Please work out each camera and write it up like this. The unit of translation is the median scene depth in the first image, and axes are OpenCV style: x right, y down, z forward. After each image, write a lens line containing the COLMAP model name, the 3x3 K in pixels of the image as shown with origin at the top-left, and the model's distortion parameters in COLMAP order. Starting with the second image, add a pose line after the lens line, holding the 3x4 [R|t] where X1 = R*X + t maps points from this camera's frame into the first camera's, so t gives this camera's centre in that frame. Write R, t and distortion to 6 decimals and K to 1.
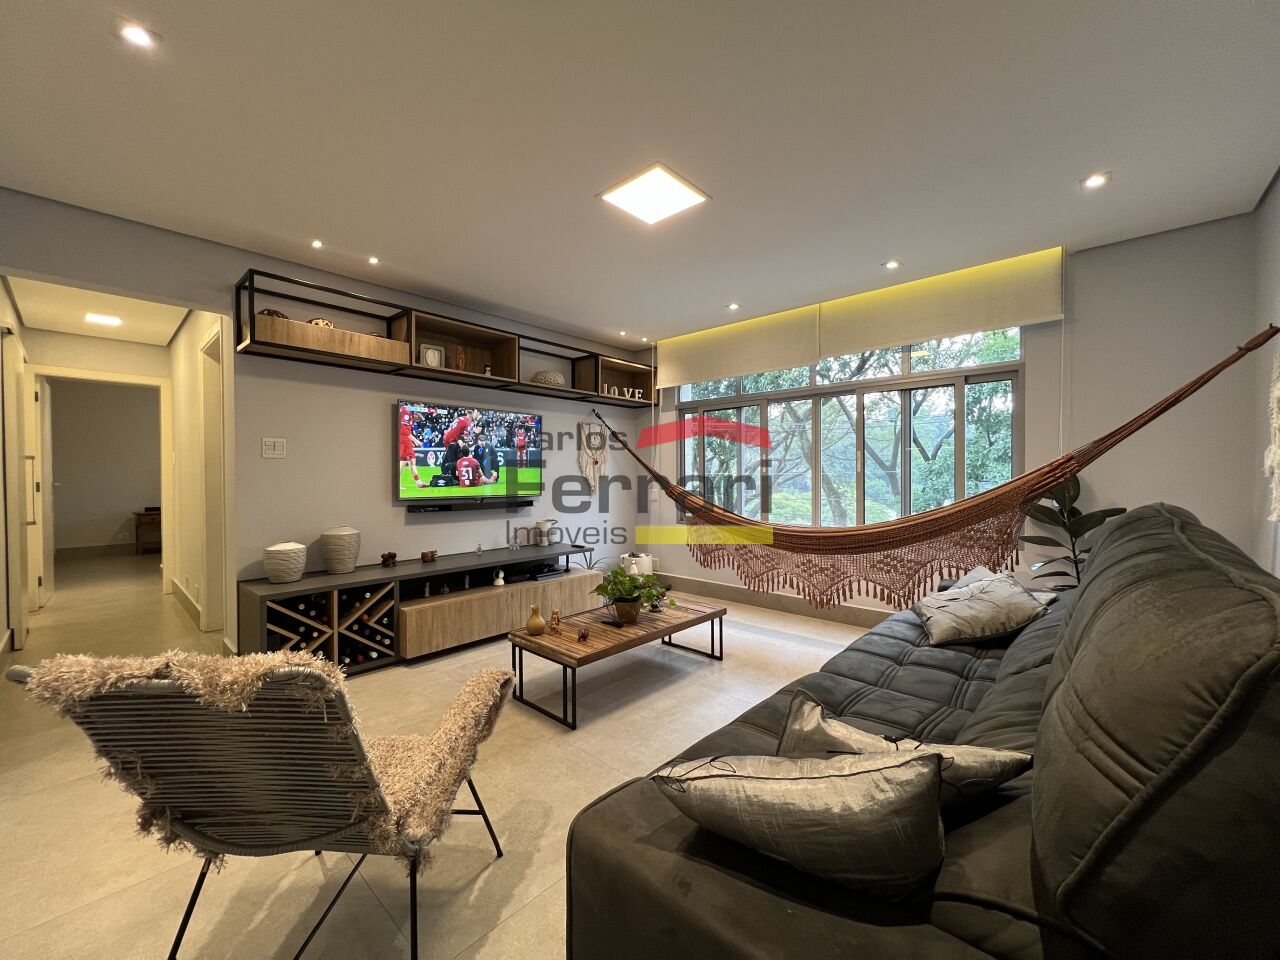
lens RADIAL K [[512.1, 0, 639.2], [0, 512.1, 480.0], [0, 0, 1]] dist [-0.001475, 0.000490]
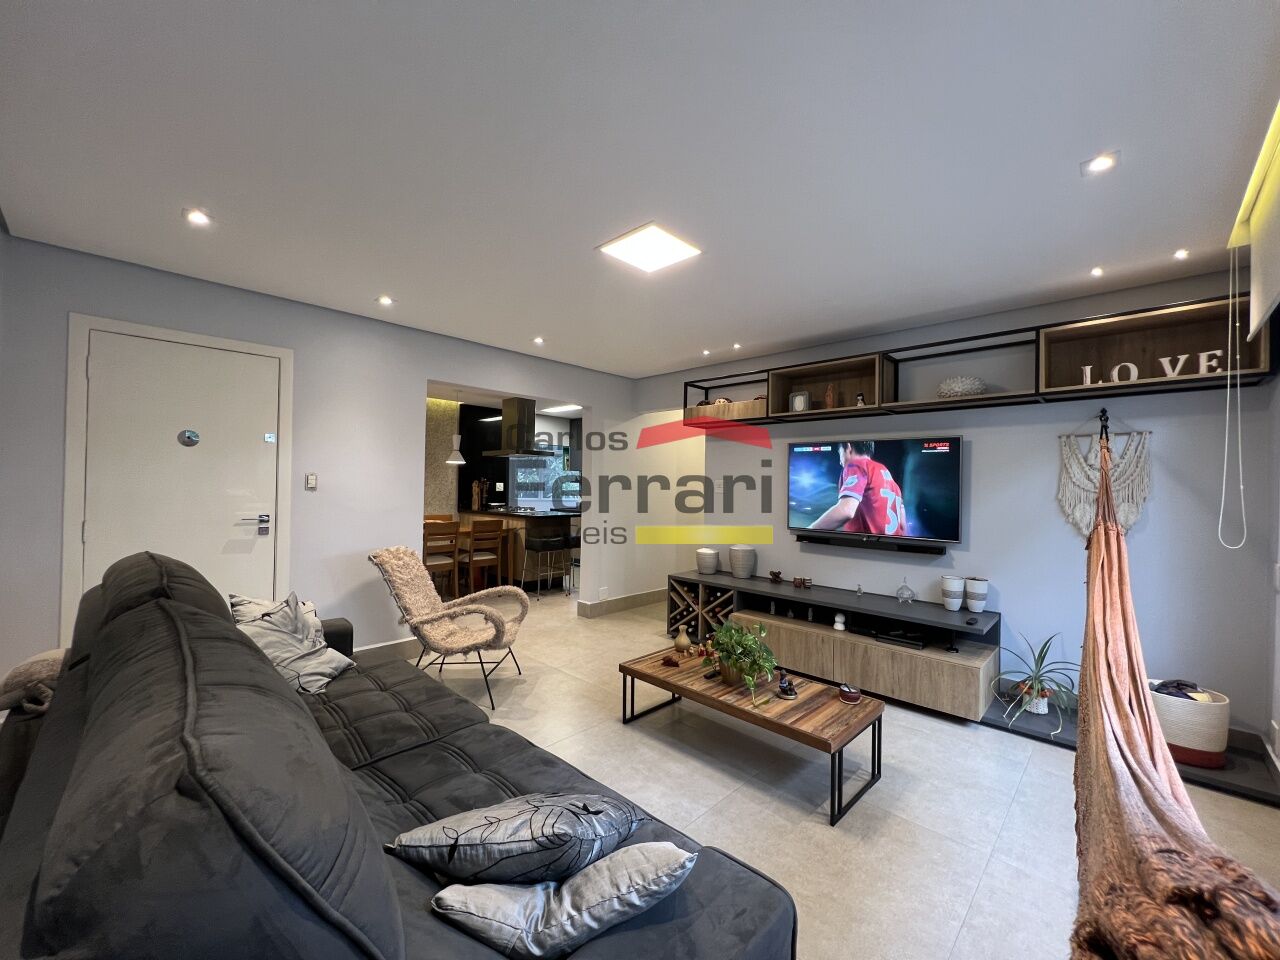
lens RADIAL K [[512.1, 0, 639.2], [0, 512.1, 480.0], [0, 0, 1]] dist [-0.001475, 0.000490]
pose [[-0.028320, -0.008160, -0.999566, 0.714178], [-0.025059, 0.999658, -0.007451, -0.055265], [0.999285, 0.024837, -0.028515, 0.688262]]
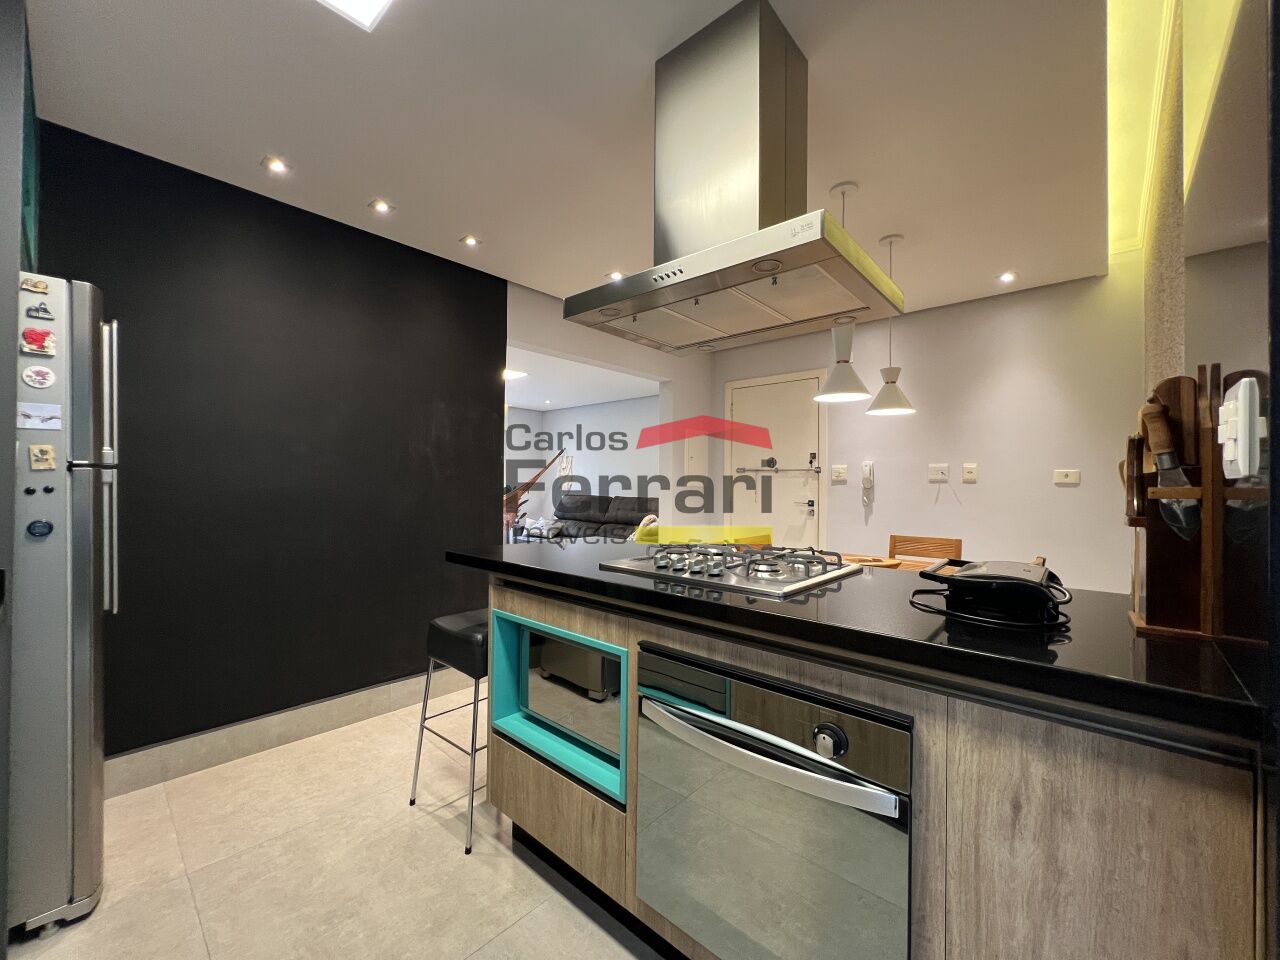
lens RADIAL K [[513.1, 0, 640.0], [0, 513.1, 480.0], [0, 0, 1]] dist [-0.003011, 0.000648]
pose [[-0.000667, 0.013502, 0.999909, -1.630427], [0.000650, 0.999909, -0.013502, -0.007922], [-1.000000, 0.000641, -0.000675, 0.248389]]
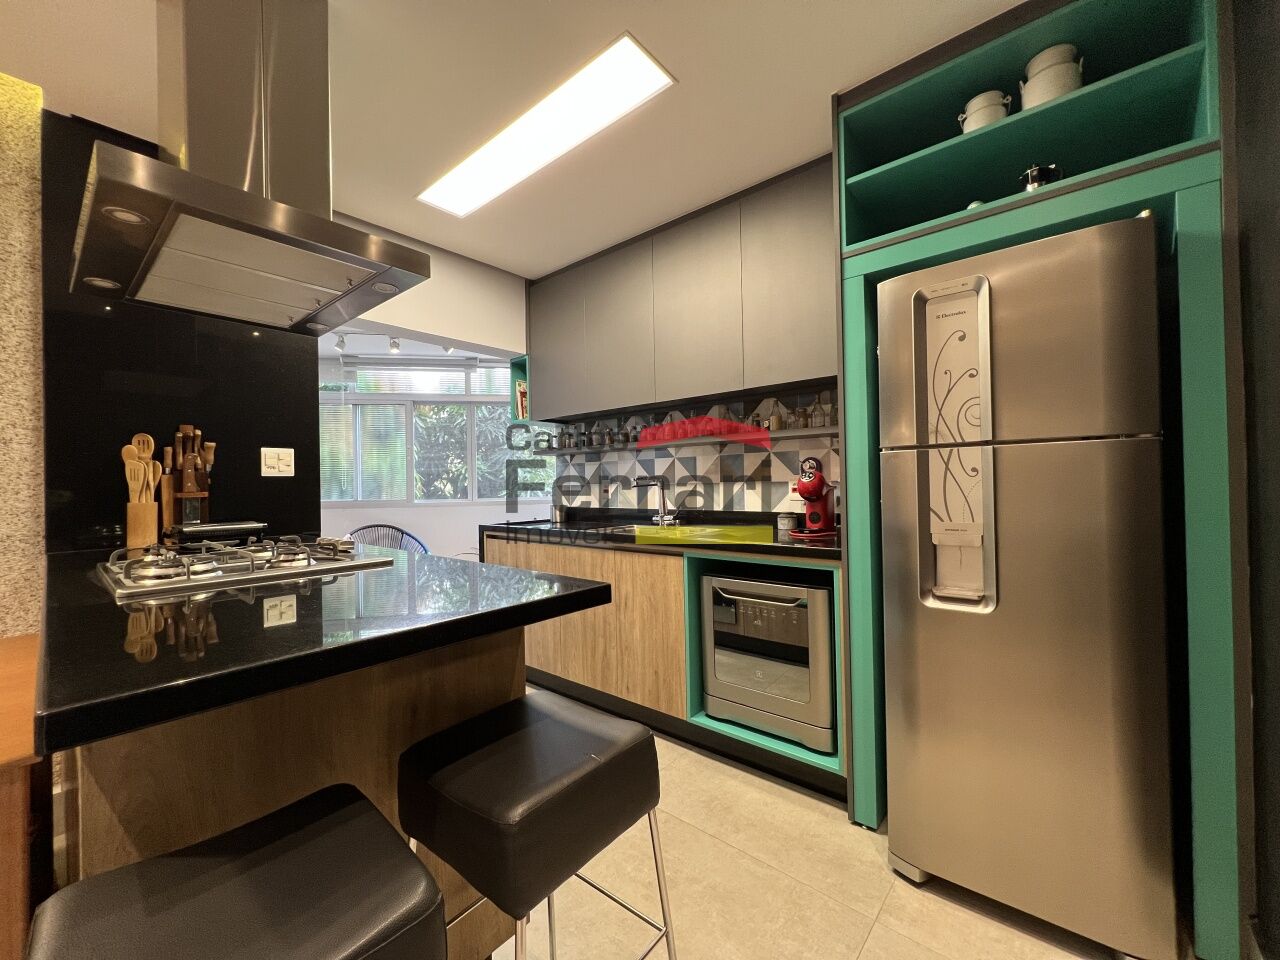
lens RADIAL K [[512.1, 0, 639.2], [0, 512.1, 480.0], [0, 0, 1]] dist [-0.001475, 0.000490]
pose [[0.023638, -0.004091, -0.999712, -0.818951], [0.008863, 0.999953, -0.003882, 0.000153], [0.999681, -0.008768, 0.023674, 0.455688]]
